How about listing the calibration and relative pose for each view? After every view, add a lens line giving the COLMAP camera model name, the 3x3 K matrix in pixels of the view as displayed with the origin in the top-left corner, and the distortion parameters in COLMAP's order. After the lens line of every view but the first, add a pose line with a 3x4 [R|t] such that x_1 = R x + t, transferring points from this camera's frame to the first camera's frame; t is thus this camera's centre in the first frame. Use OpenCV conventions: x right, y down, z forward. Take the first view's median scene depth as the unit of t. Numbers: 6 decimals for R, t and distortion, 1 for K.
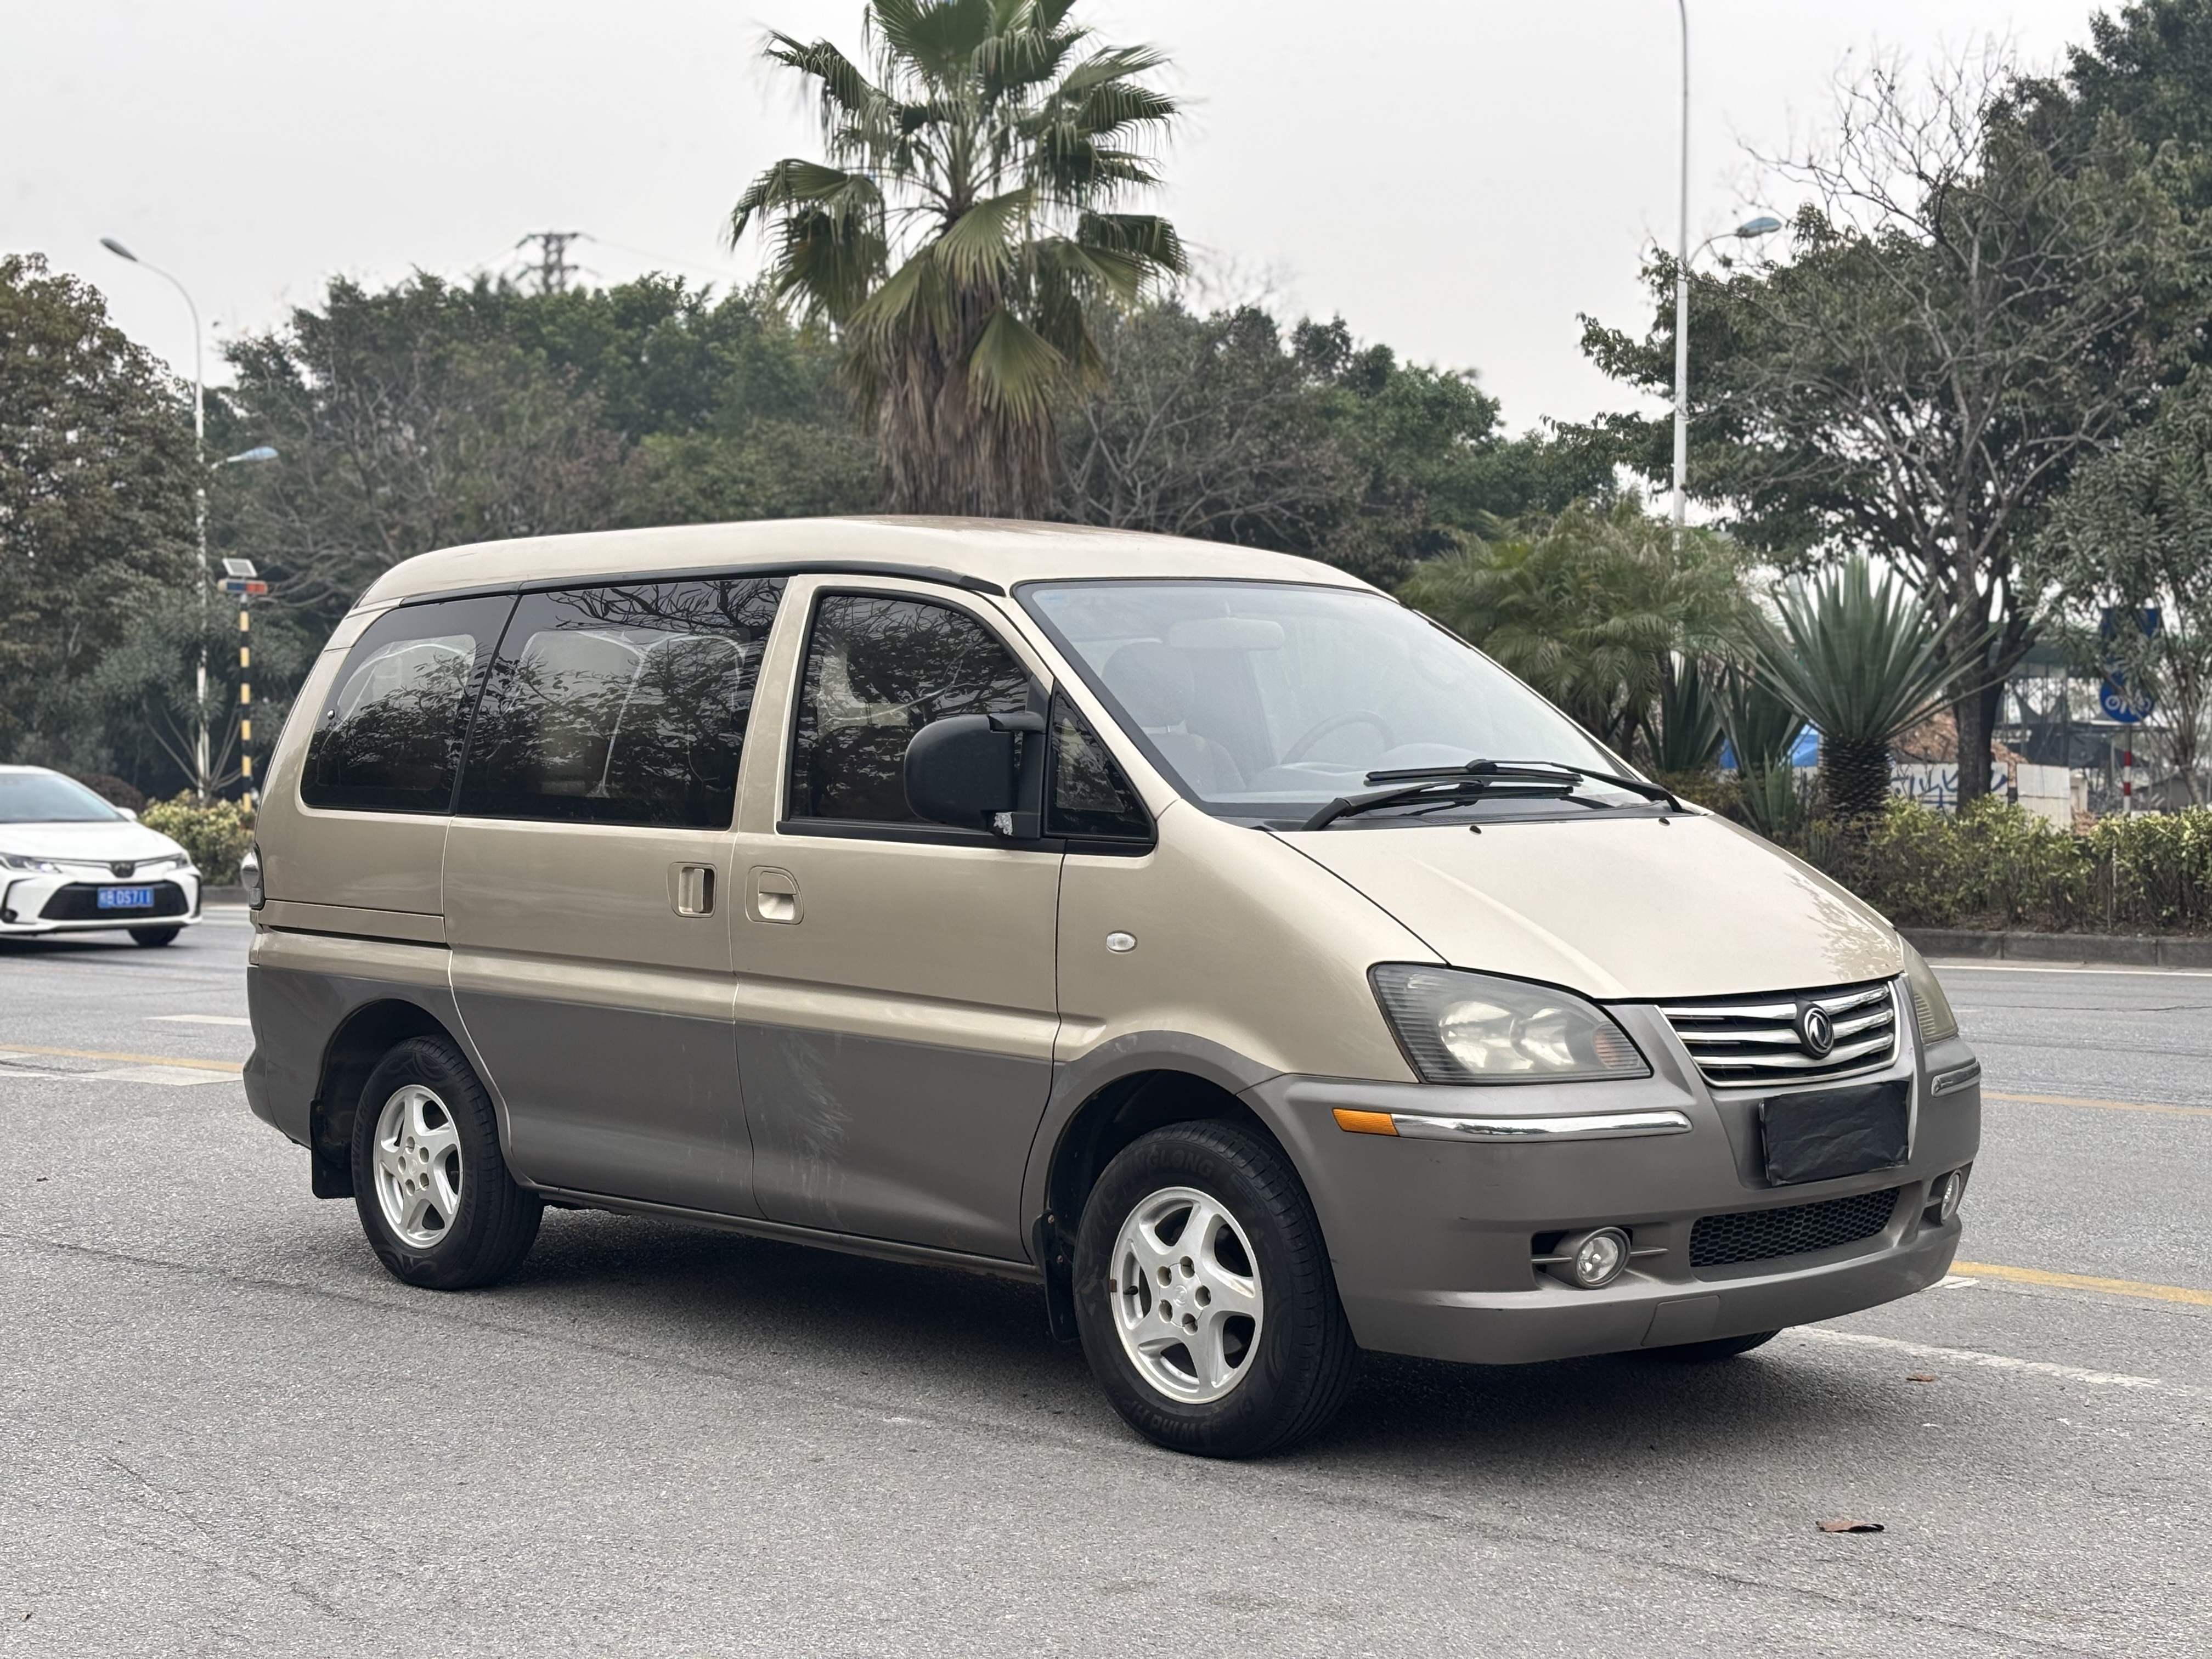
lens RADIAL K [[3394.2, 0, 1115.2], [0, 3394.2, 828.6], [0, 0, 1]] dist [0.227860, -0.957776]
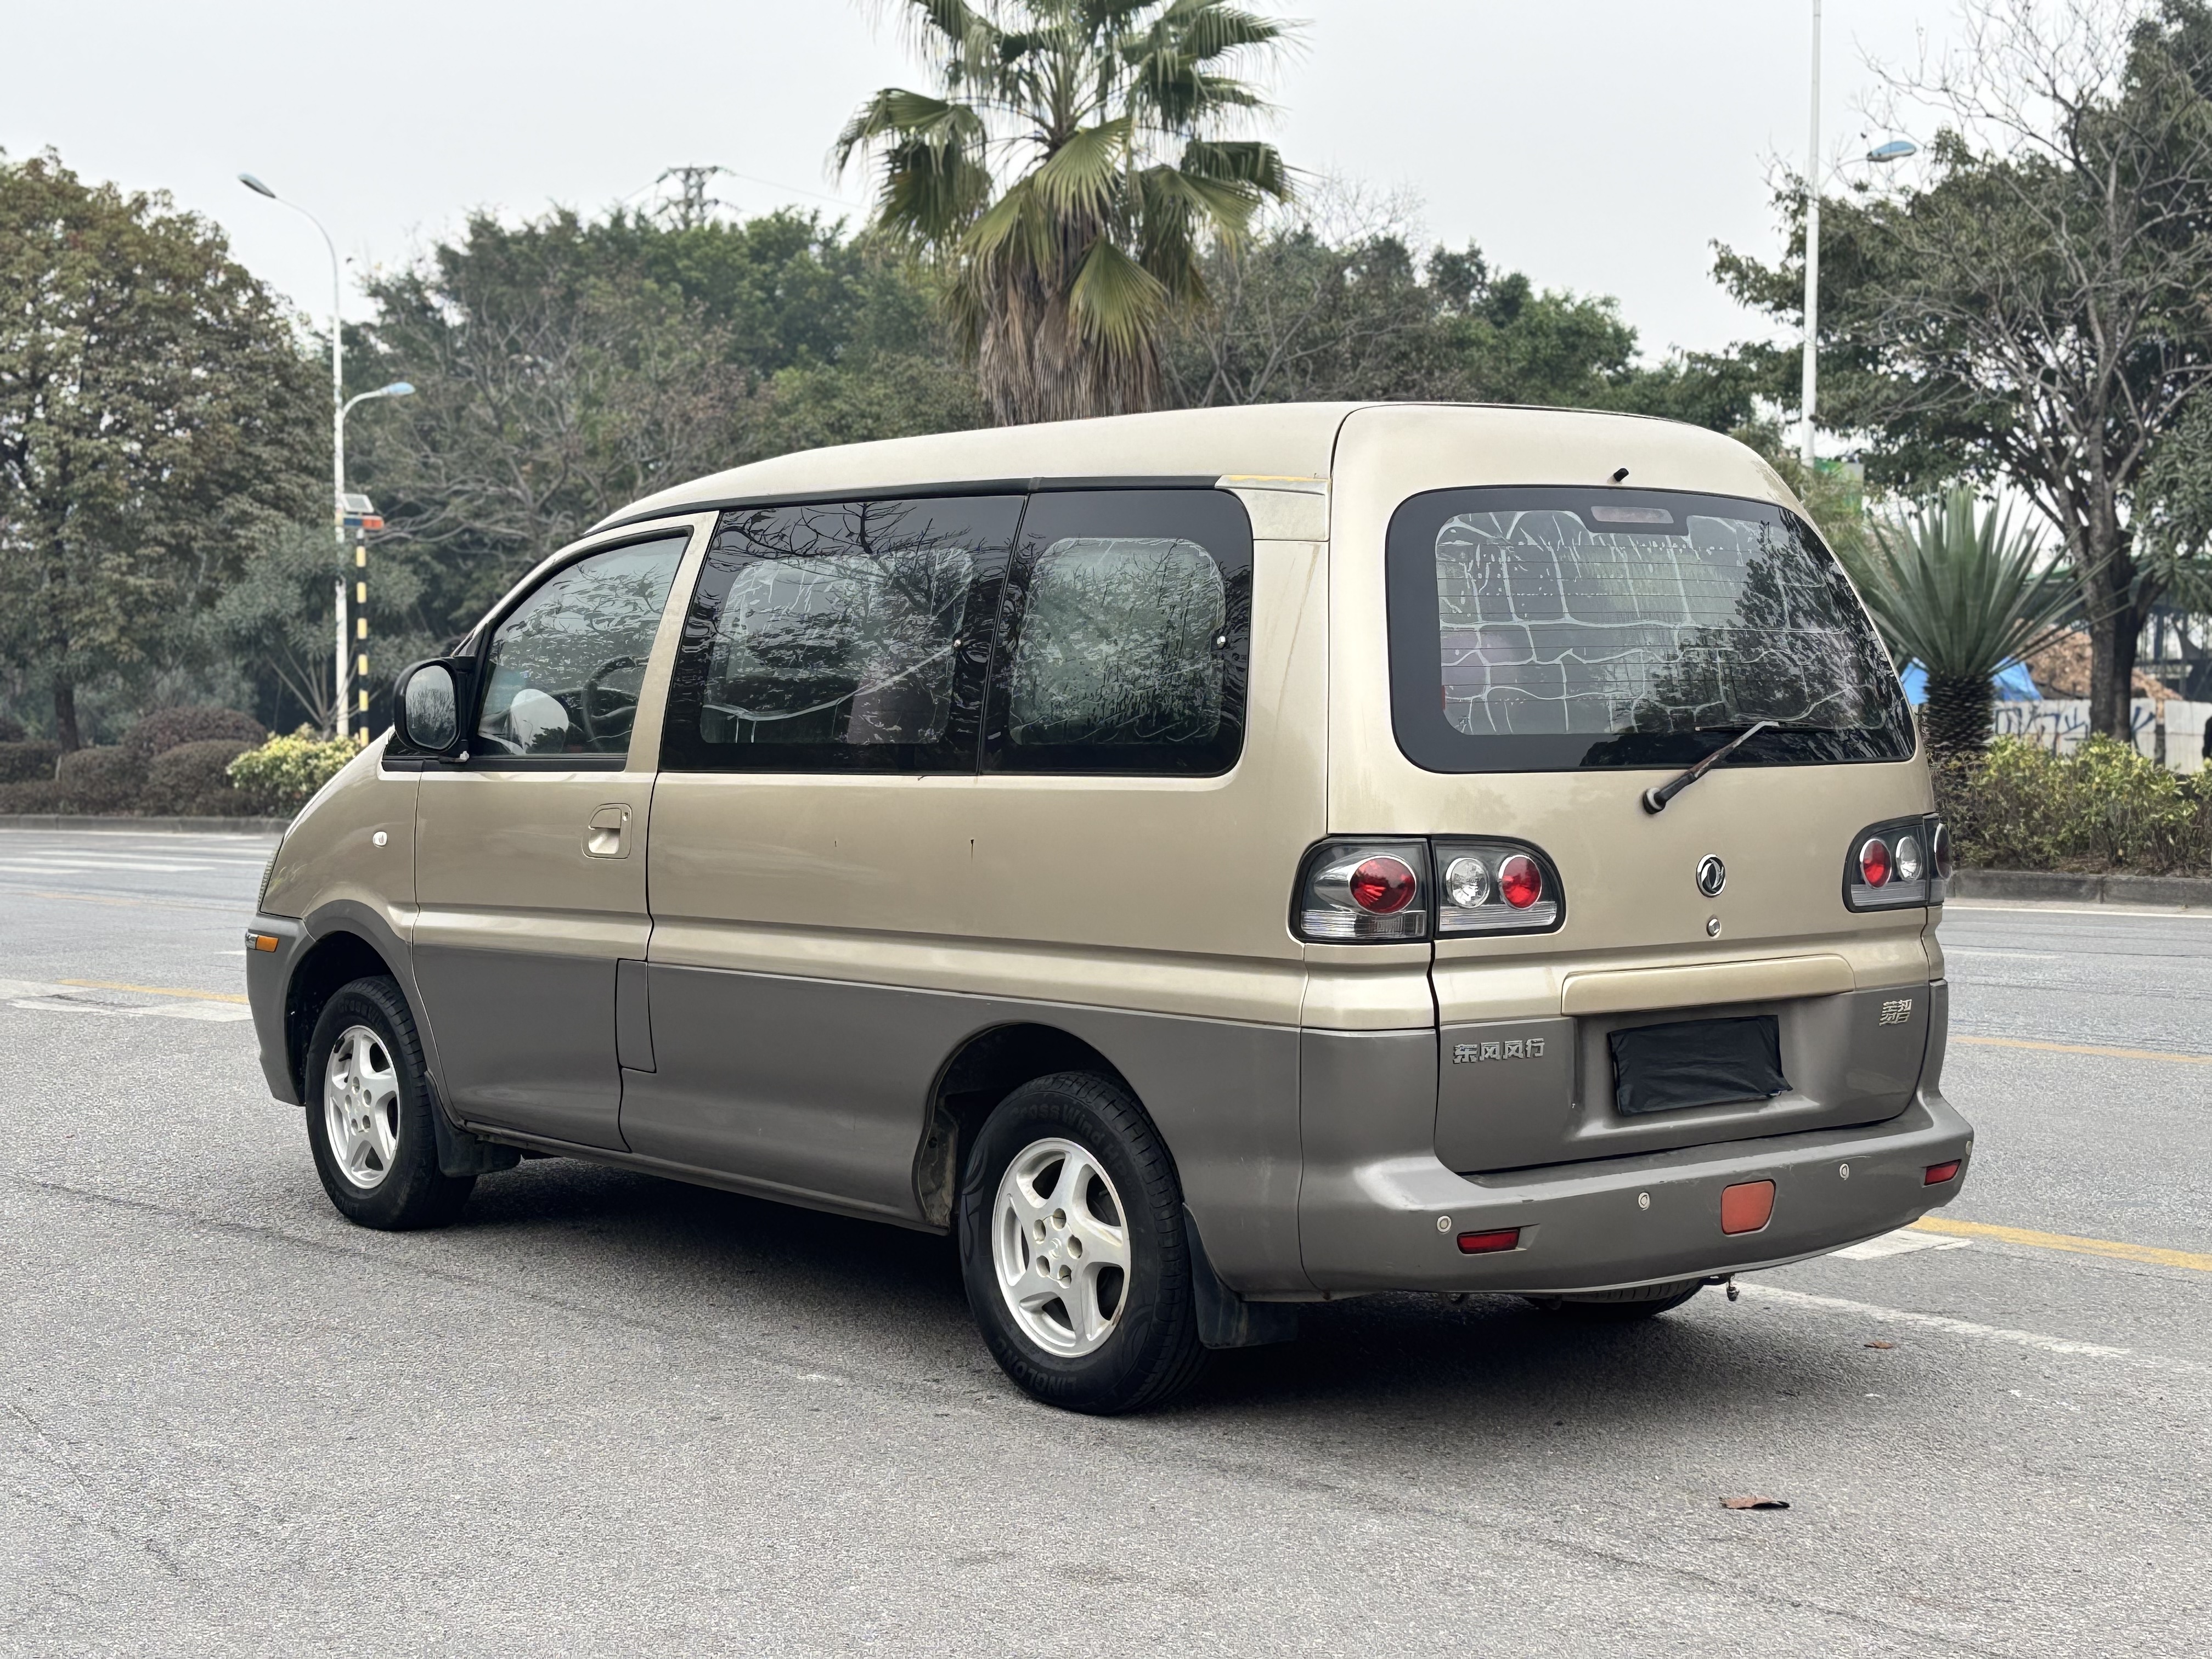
lens RADIAL K [[3402.1, 0, 1085.3], [0, 3402.1, 834.9], [0, 0, 1]] dist [0.196859, -0.791498]
pose [[0.998607, 0.003956, -0.052624, 0.010112], [-0.002852, 0.999774, 0.021044, -0.000474], [0.052696, -0.020865, 0.998393, 0.004465]]
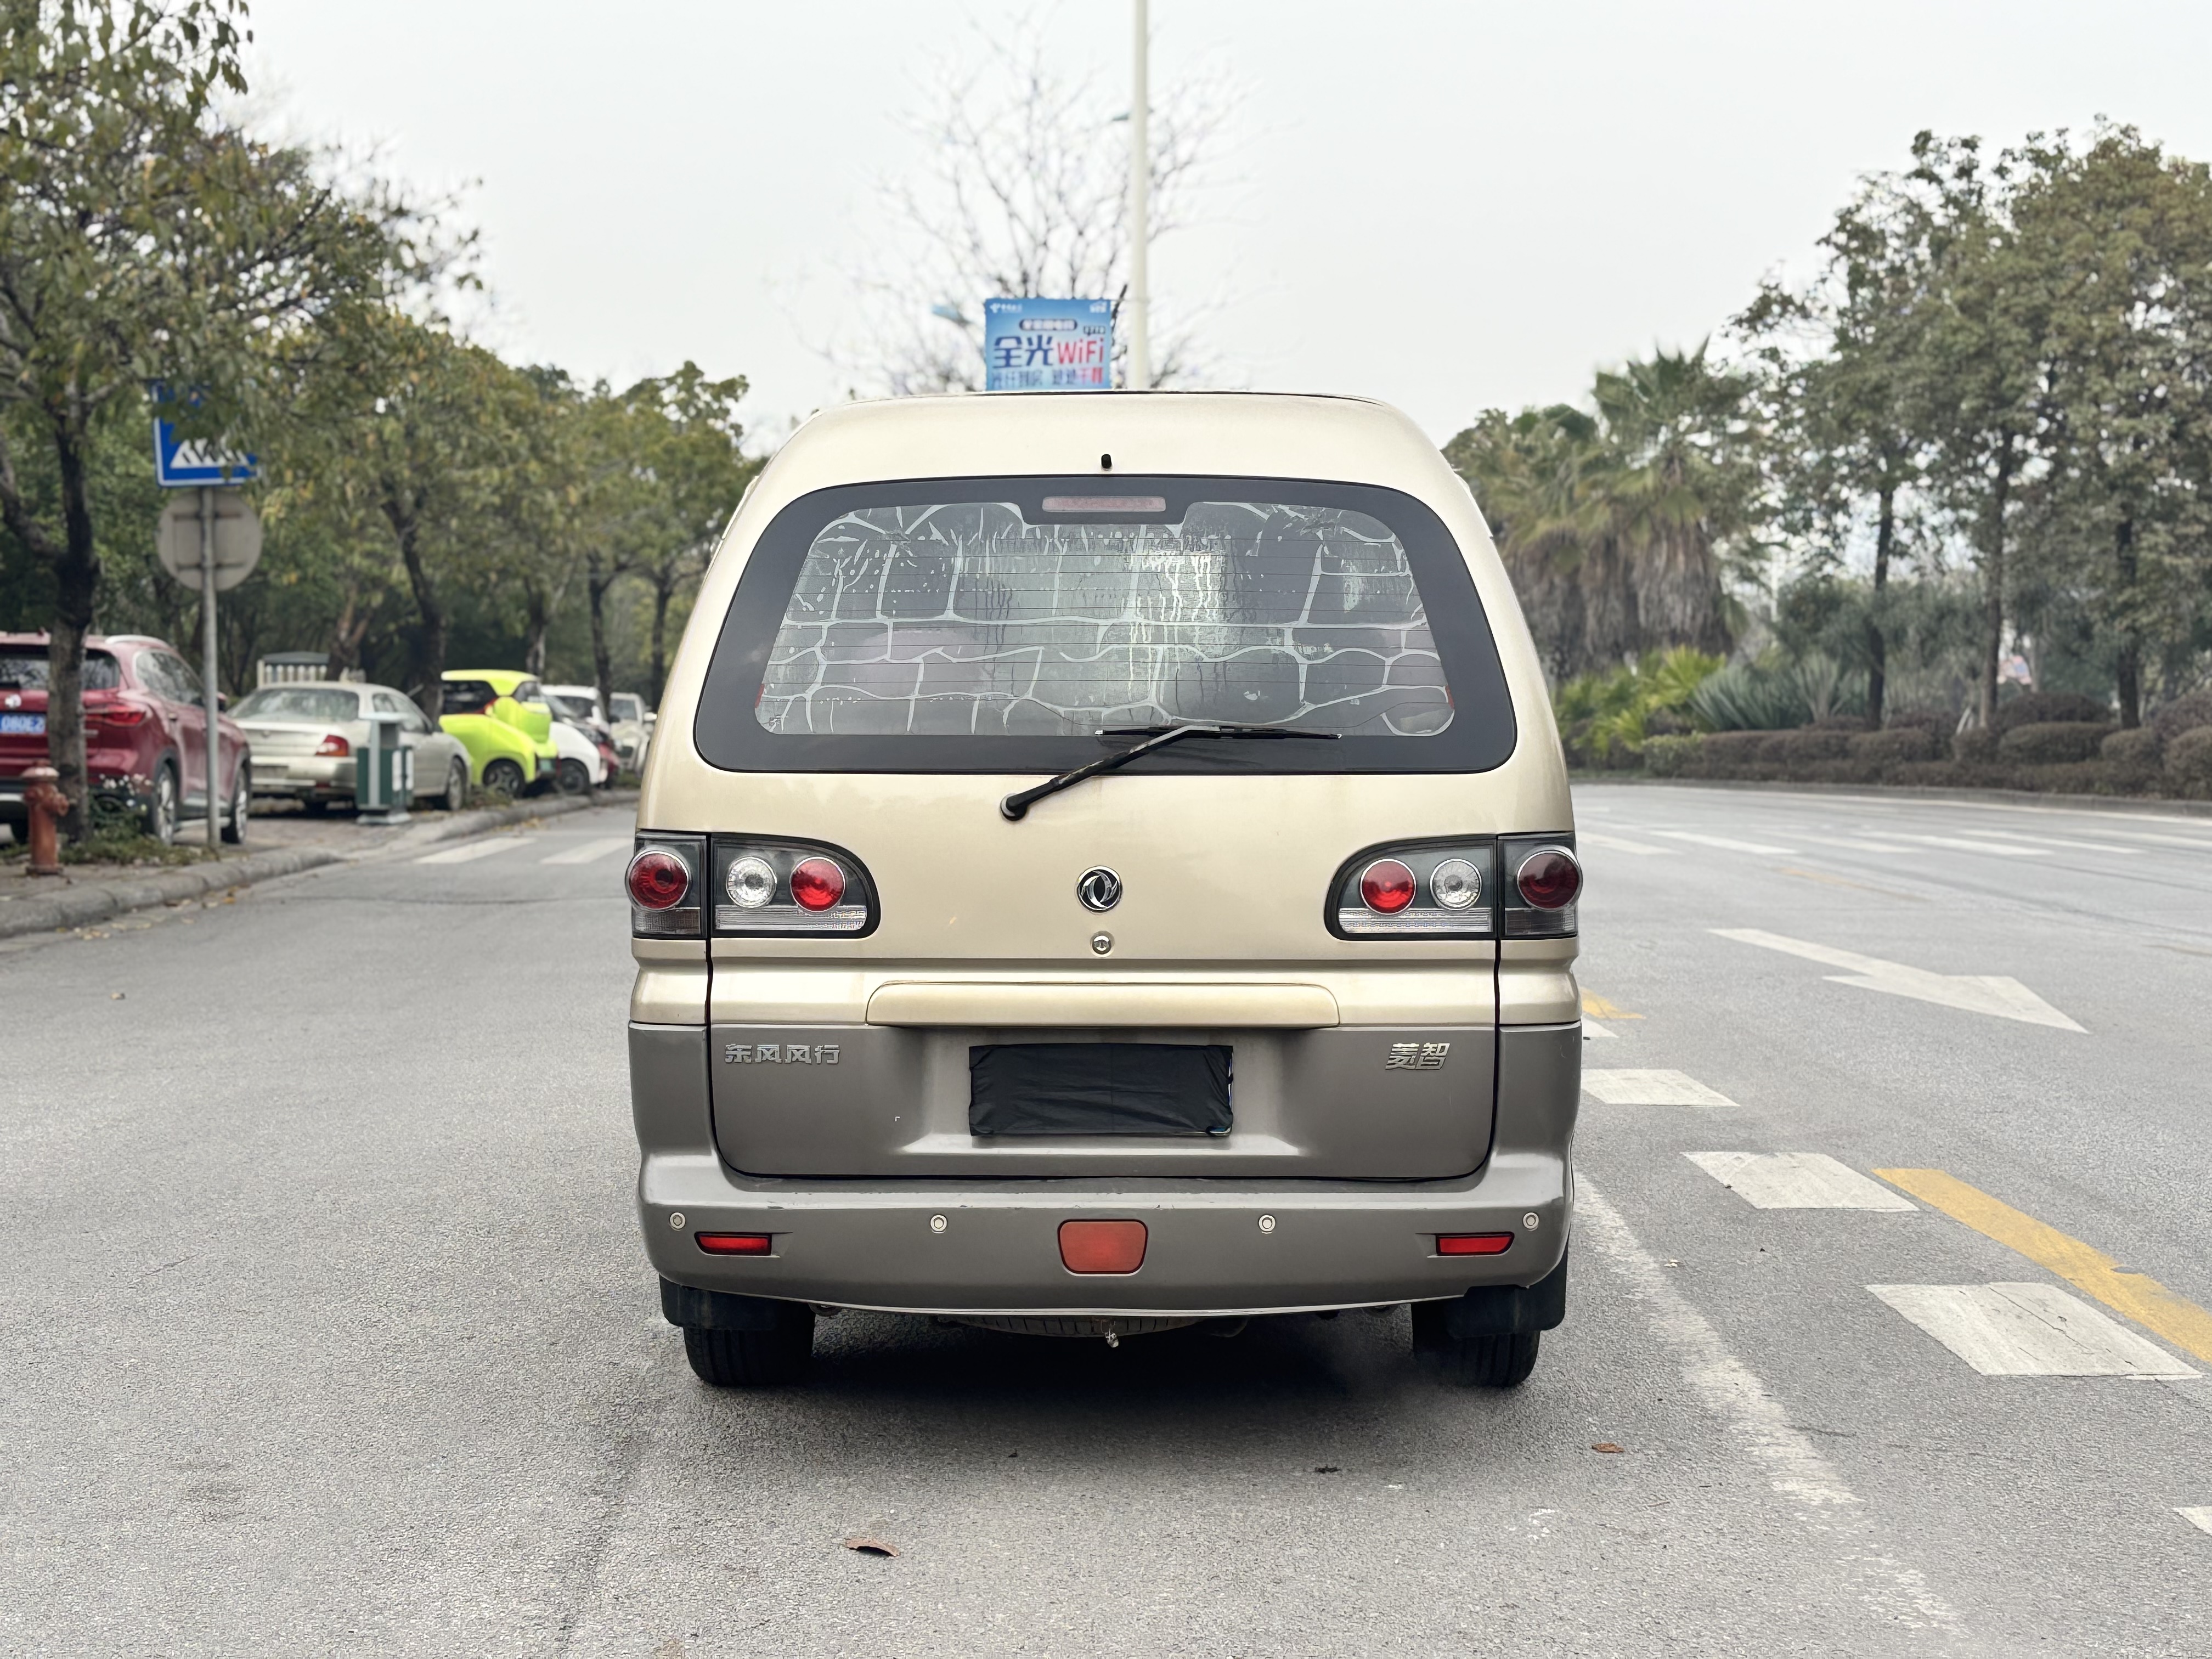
lens RADIAL K [[3394.2, 0, 1115.2], [0, 3394.2, 828.6], [0, 0, 1]] dist [0.227860, -0.957776]
pose [[0.742244, 0.038073, -0.669047, 0.113418], [-0.020609, 0.999209, 0.033998, -0.002644], [0.669812, -0.011446, 0.742442, 0.048258]]
